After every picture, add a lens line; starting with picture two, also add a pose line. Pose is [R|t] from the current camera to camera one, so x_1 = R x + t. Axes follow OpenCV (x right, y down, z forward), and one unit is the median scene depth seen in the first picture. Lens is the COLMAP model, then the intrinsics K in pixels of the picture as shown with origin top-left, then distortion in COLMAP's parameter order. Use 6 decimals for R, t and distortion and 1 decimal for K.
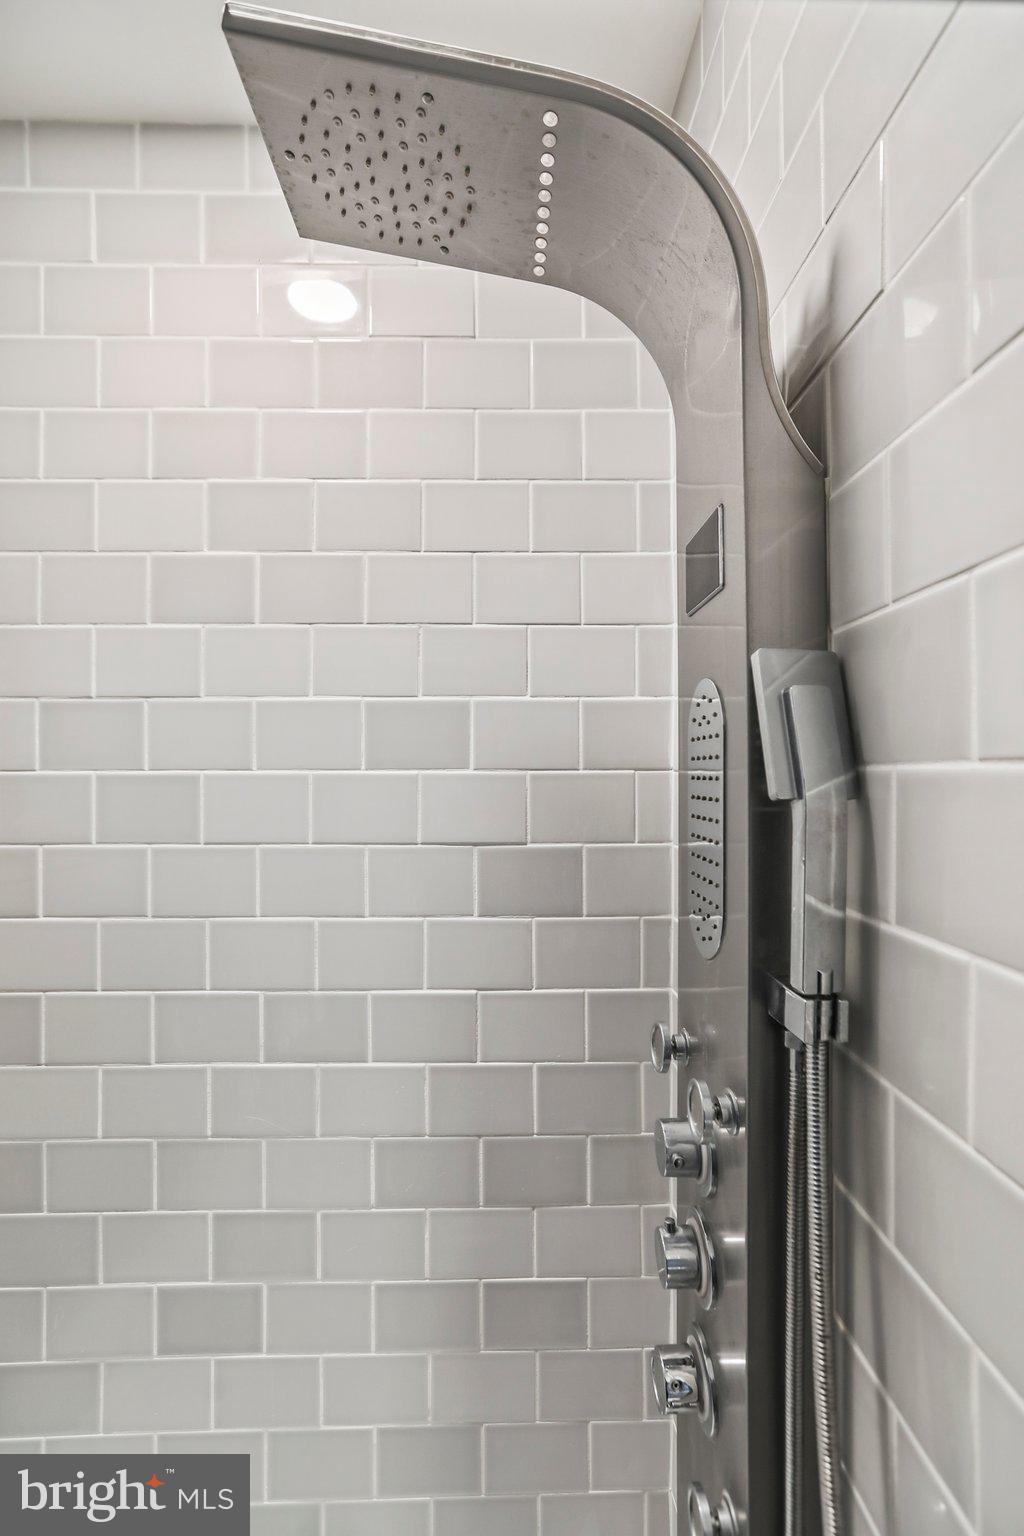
lens RADIAL K [[691.1, 0, 505.5], [0, 691.1, 776.8], [0, 0, 1]] dist [-0.020480, 0.005390]
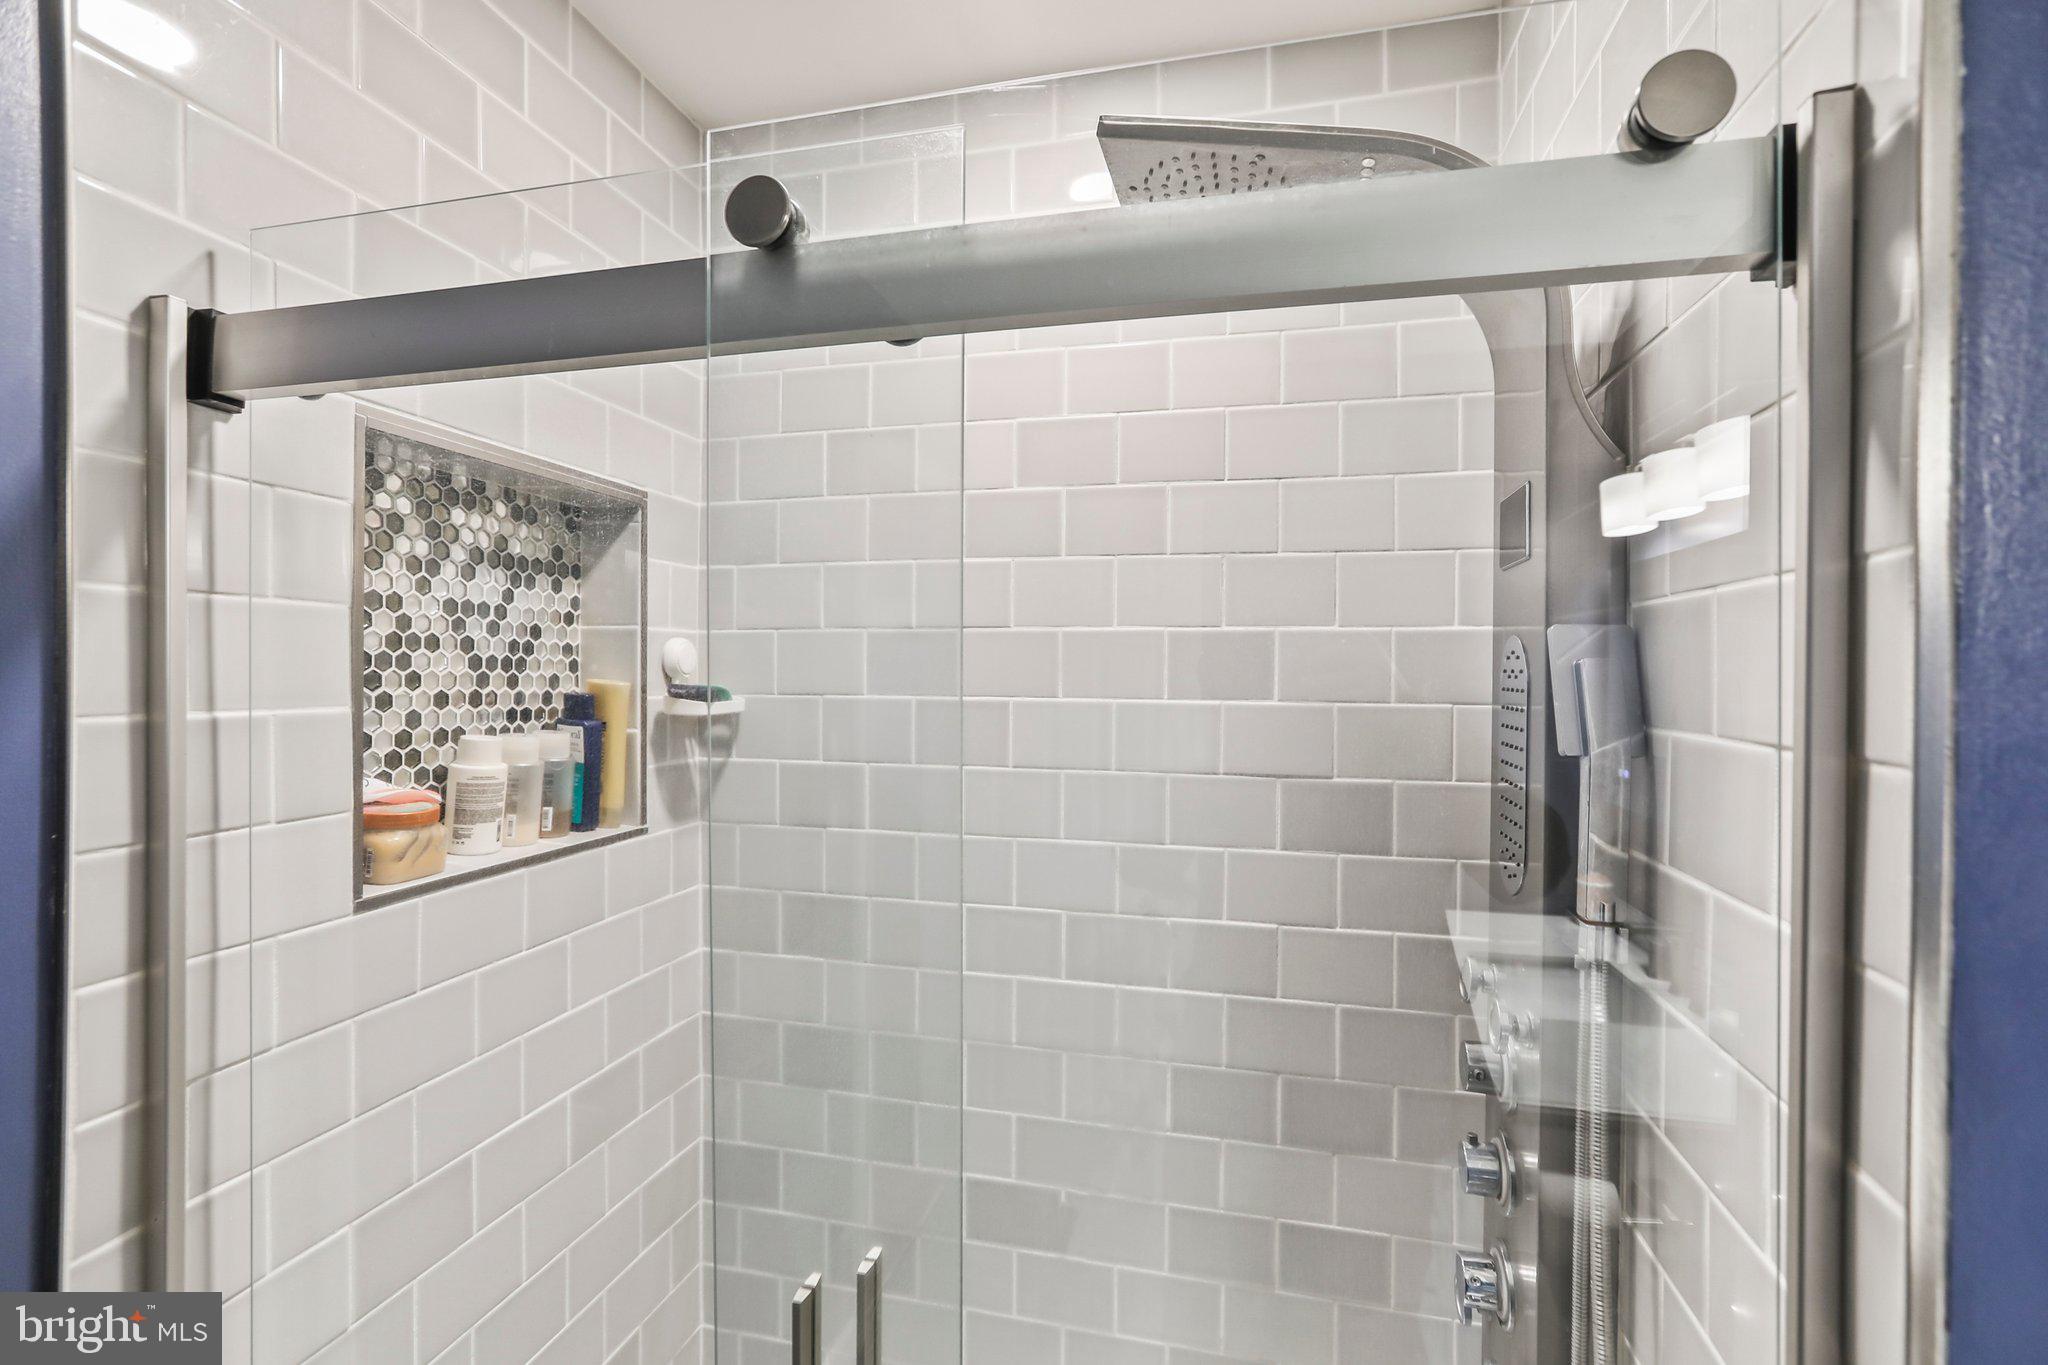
lens RADIAL K [[921.5, 0, 1038.7], [0, 921.5, 682.2], [0, 0, 1]] dist [-0.020480, 0.005390]
pose [[0.965999, 0.010689, -0.258324, -0.036590], [-0.007924, 0.999900, 0.011745, -0.050071], [0.258423, -0.009299, 0.965987, -0.362587]]
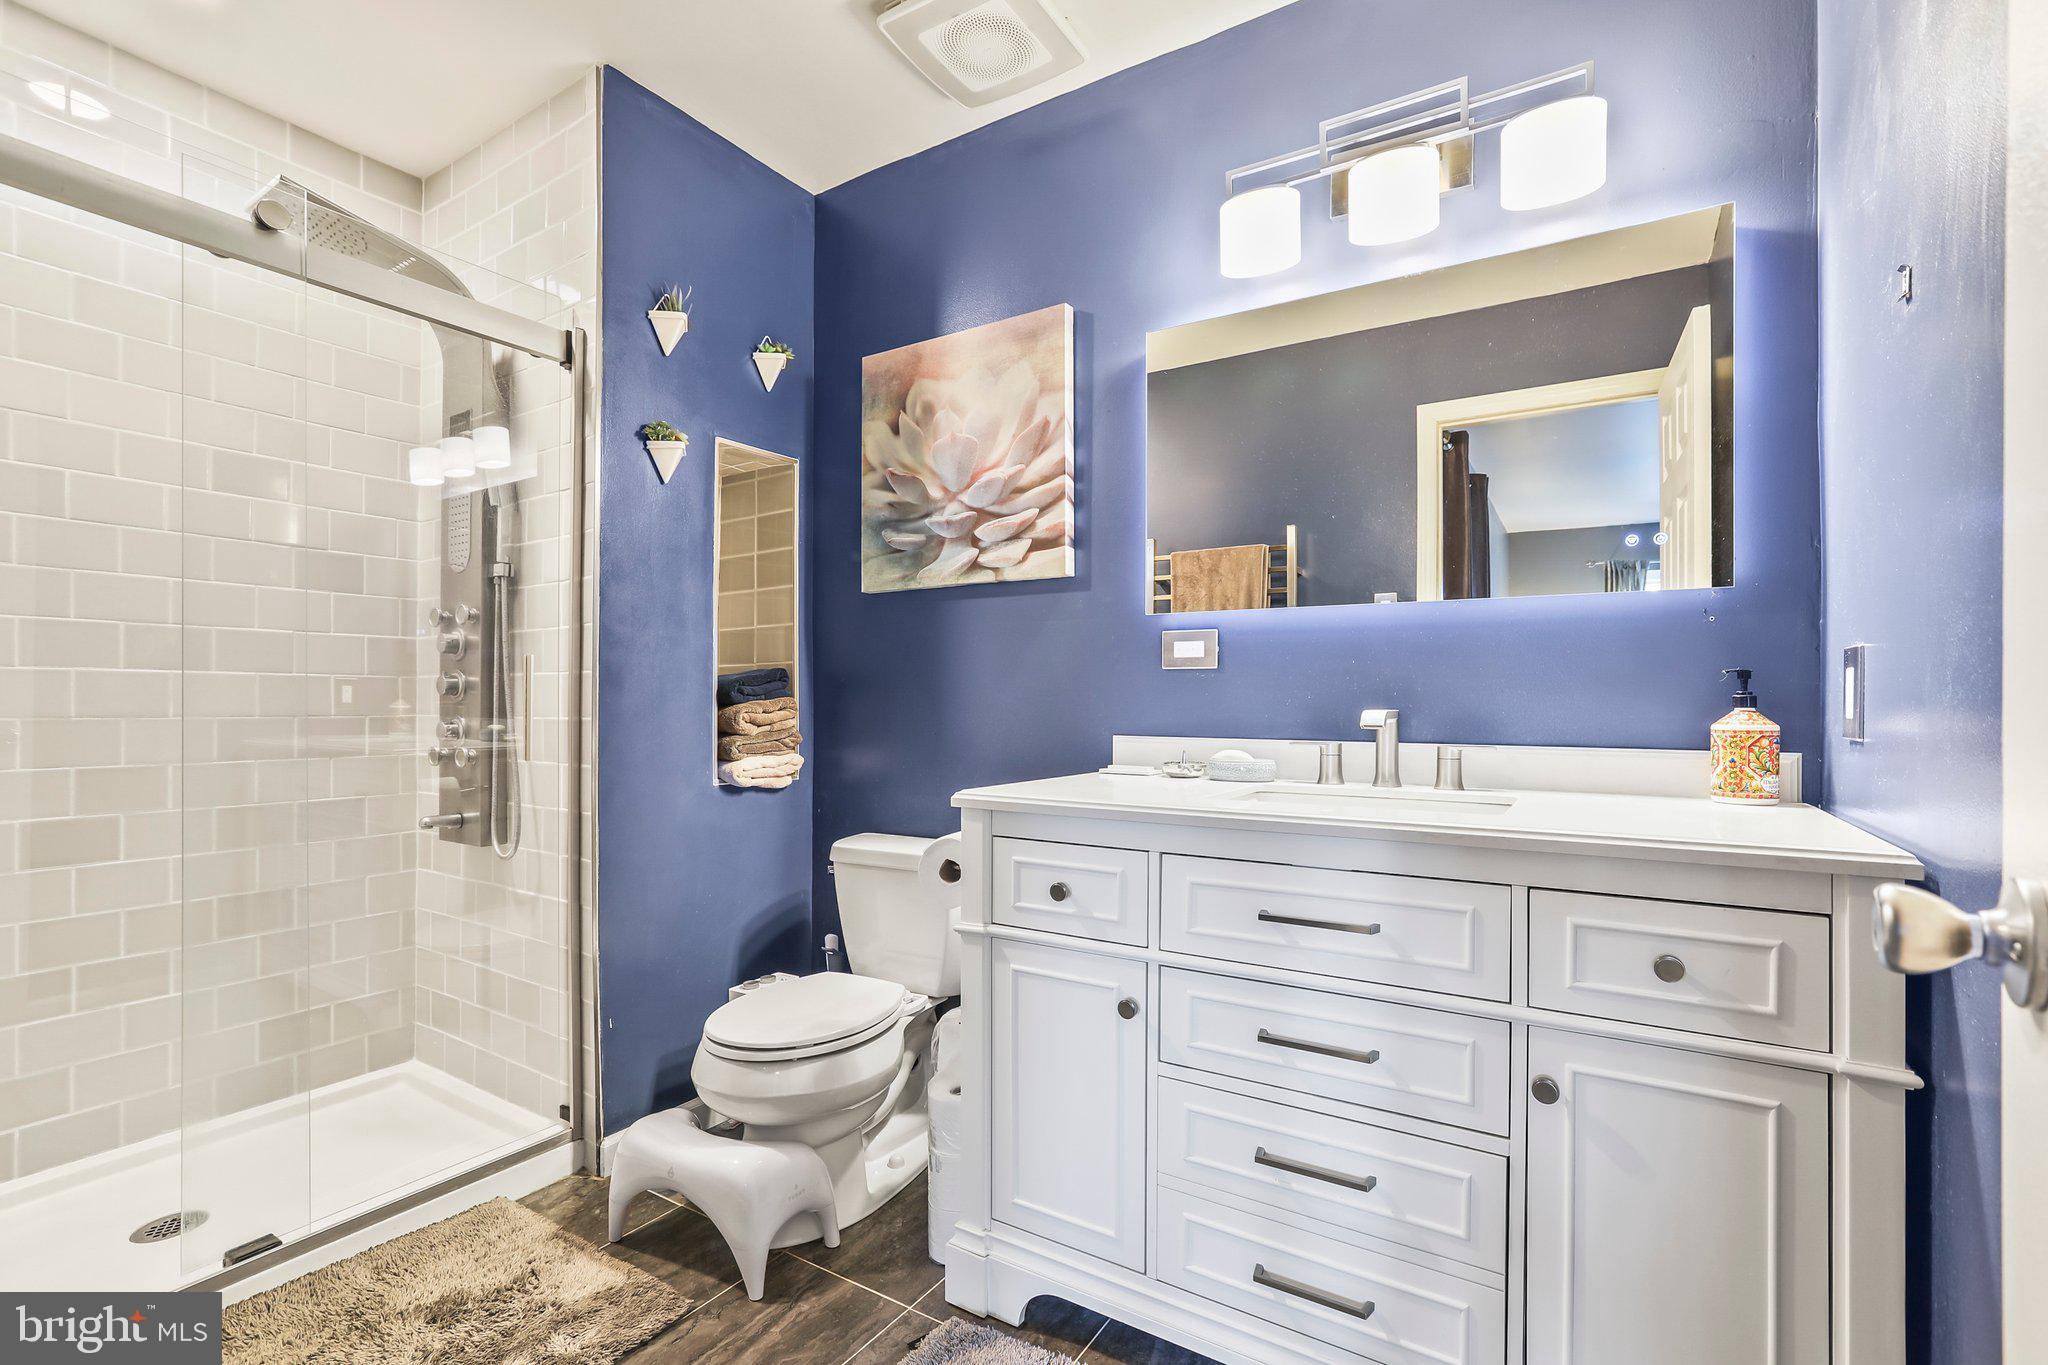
lens RADIAL K [[921.5, 0, 1026.6], [0, 921.5, 700.5], [0, 0, 1]] dist [-0.020480, 0.005390]
pose [[0.563222, 0.011340, 0.826228, -0.890205], [-0.010123, 0.999925, -0.006823, 0.482822], [-0.826243, -0.004521, 0.563295, -1.798614]]
